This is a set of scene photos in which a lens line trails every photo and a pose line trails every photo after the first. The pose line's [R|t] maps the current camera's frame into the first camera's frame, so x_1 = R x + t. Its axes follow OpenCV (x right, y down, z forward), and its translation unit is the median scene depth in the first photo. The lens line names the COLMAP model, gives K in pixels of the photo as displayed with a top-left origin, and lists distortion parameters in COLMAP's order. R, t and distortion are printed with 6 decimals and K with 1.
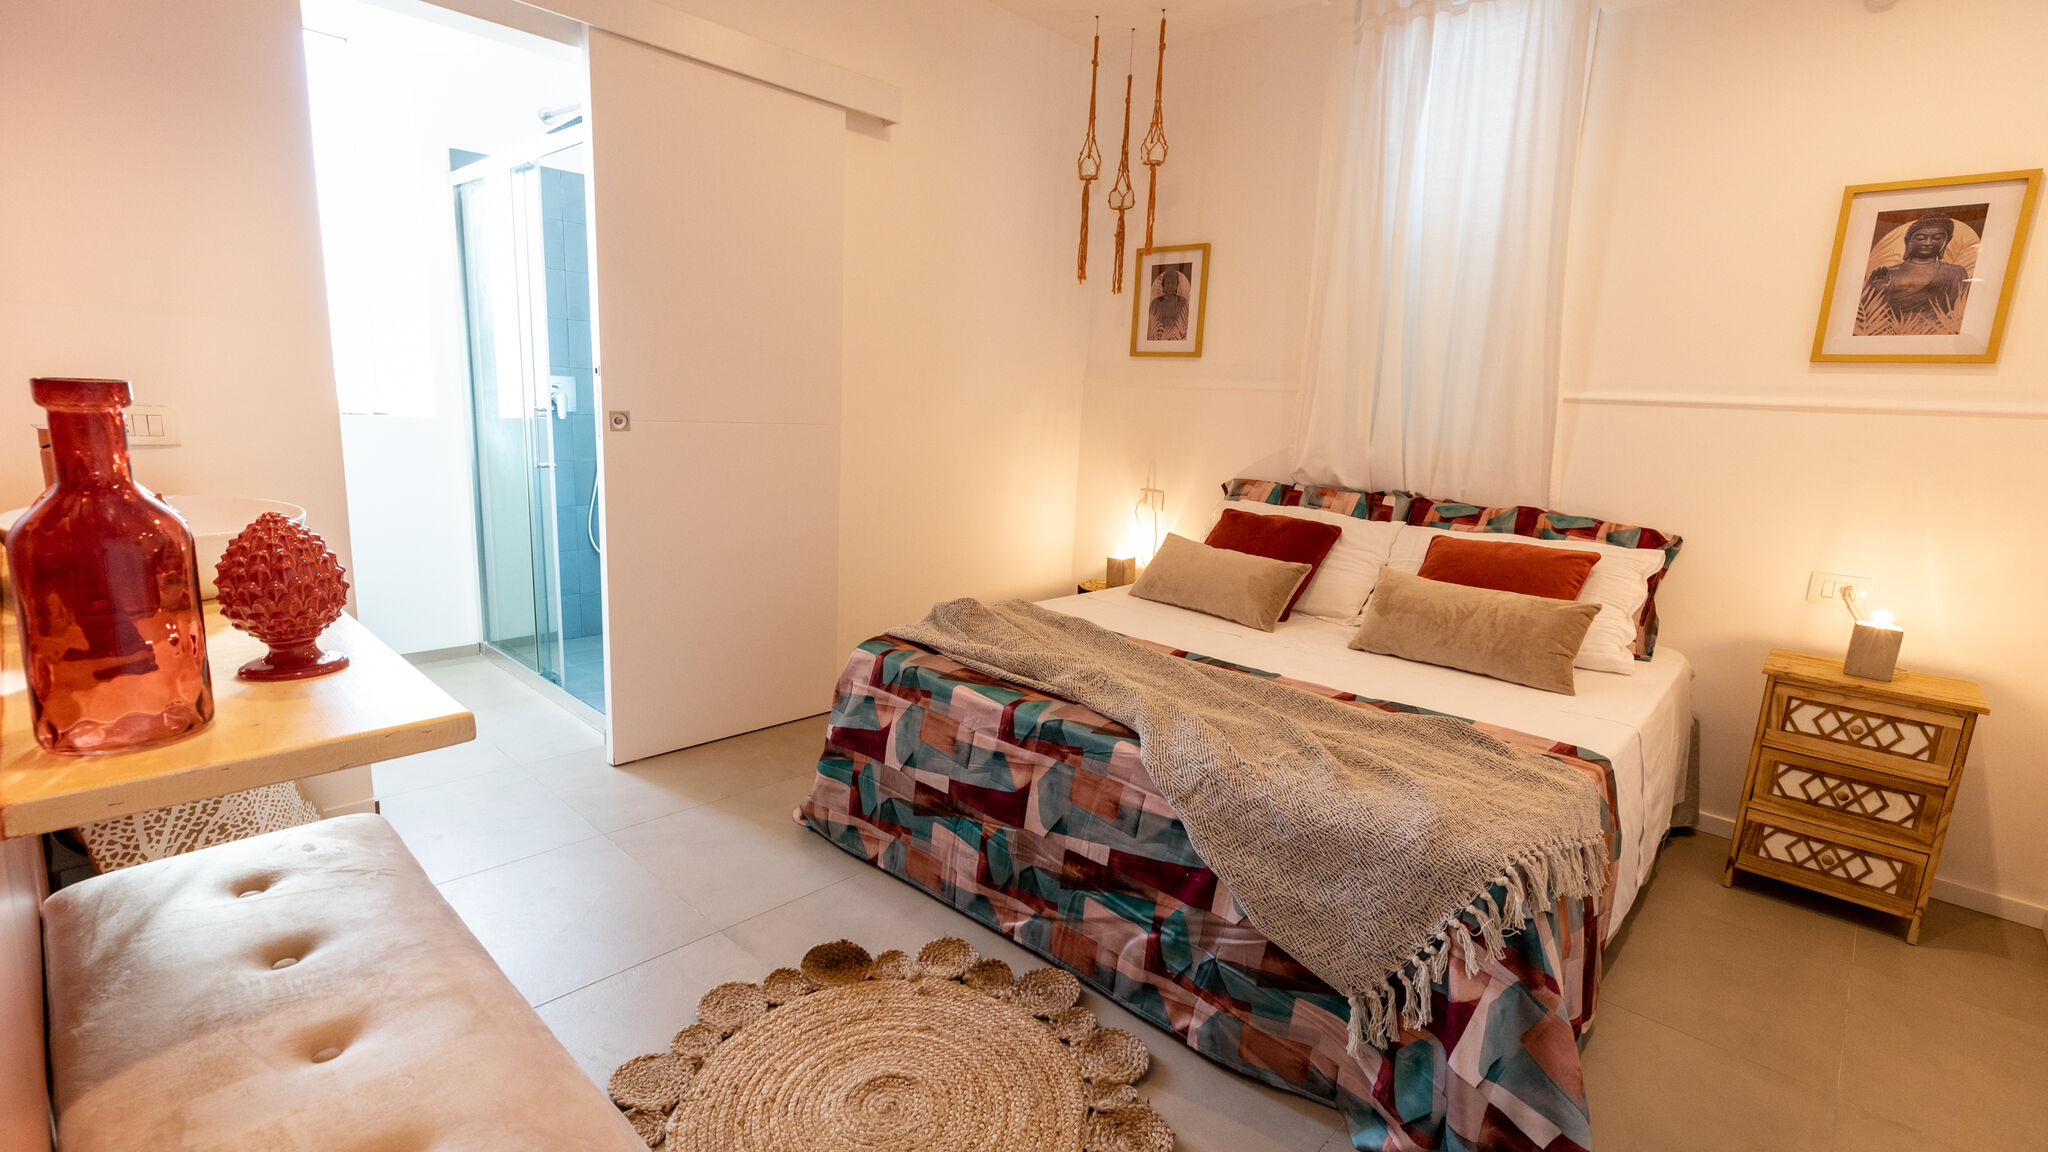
lens RADIAL K [[912.4, 0, 1030.3], [0, 912.4, 577.8], [0, 0, 1]] dist [0.001232, -0.000284]
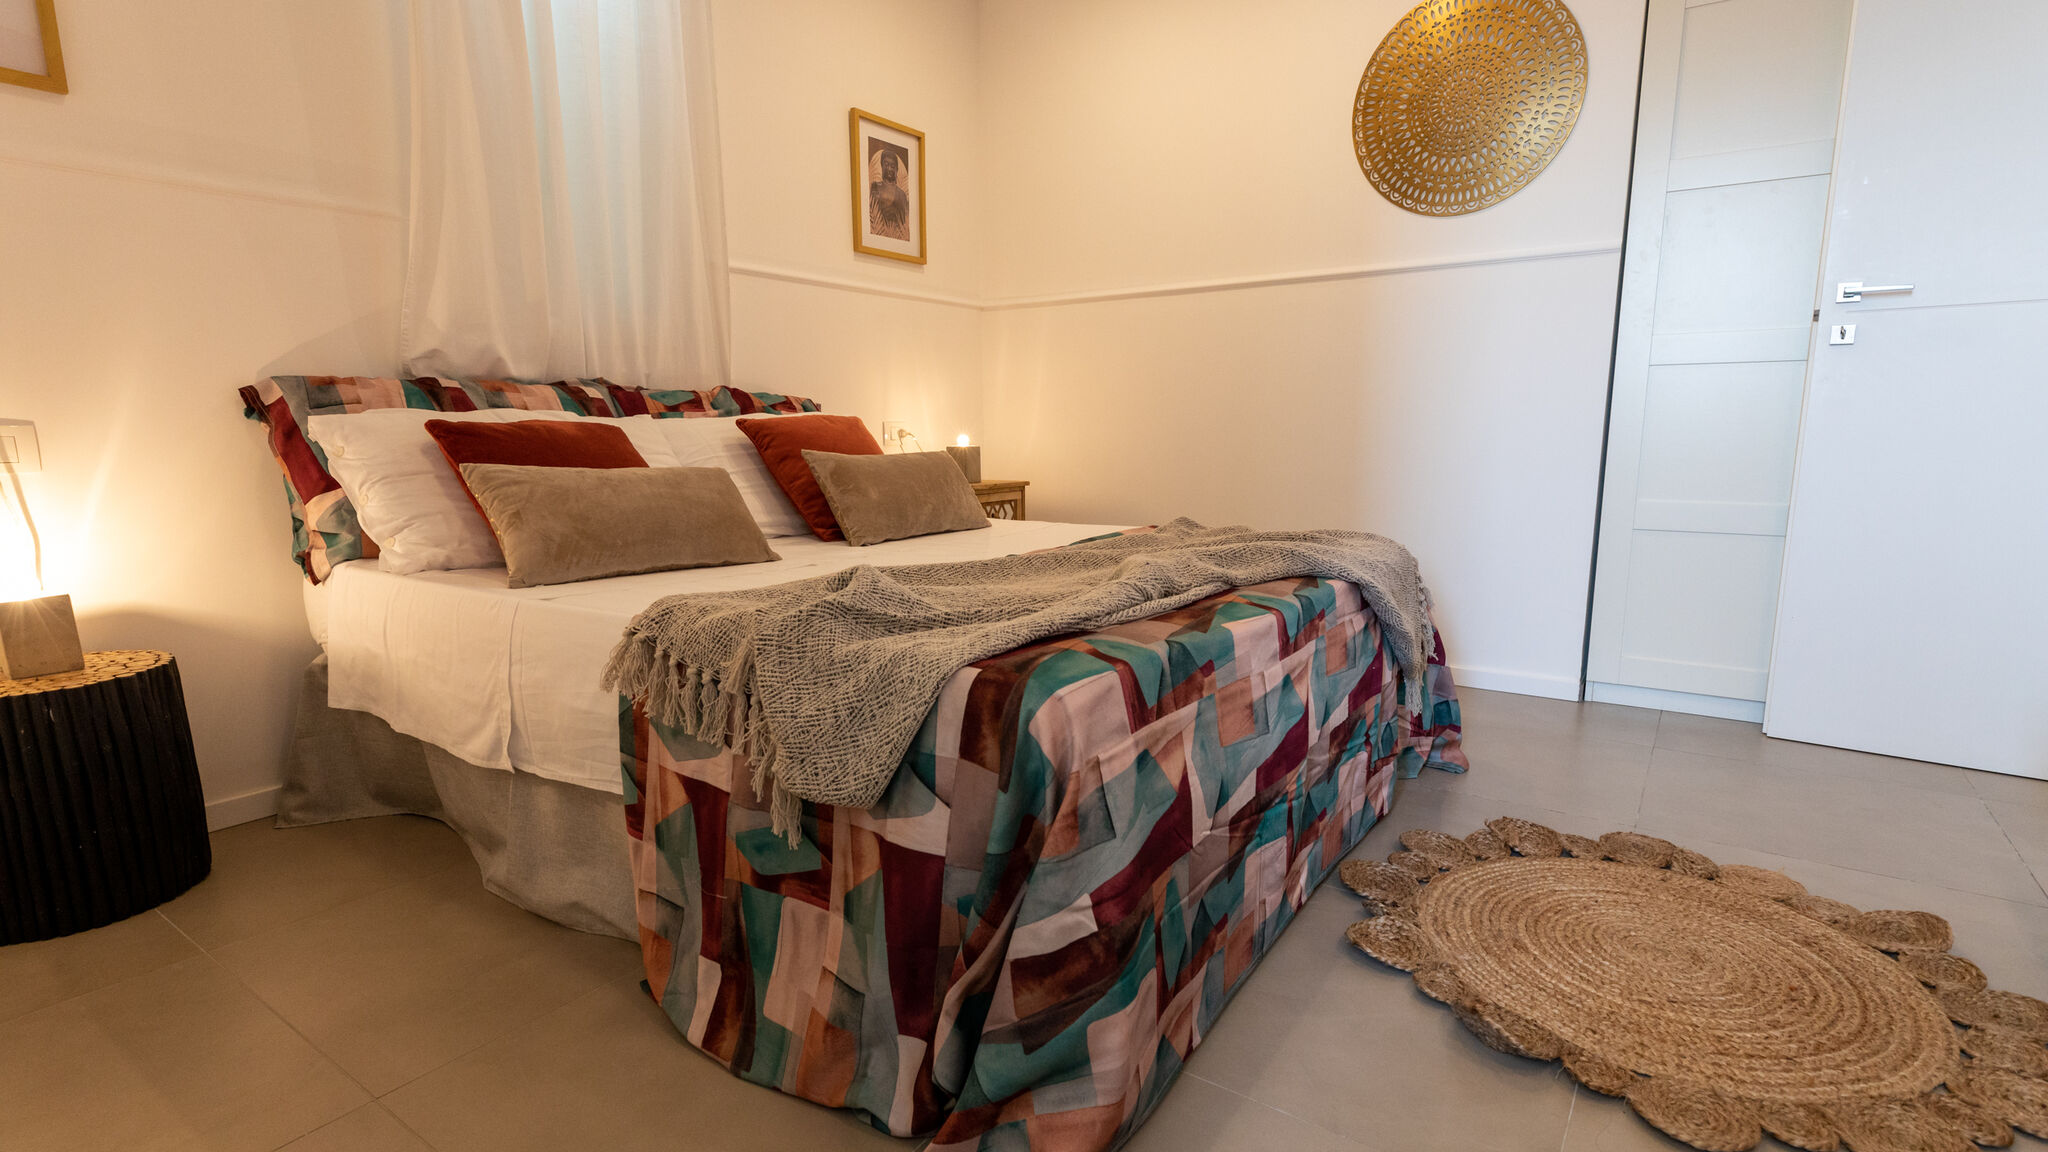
lens RADIAL K [[987.5, 0, 1024.4], [0, 987.5, 607.3], [0, 0, 1]] dist [0.000839, 0.000010]
pose [[-0.134984, -0.225706, 0.964799, -0.630623], [0.186072, 0.950613, 0.248420, -0.073522], [-0.973220, 0.213054, -0.086320, 1.086280]]
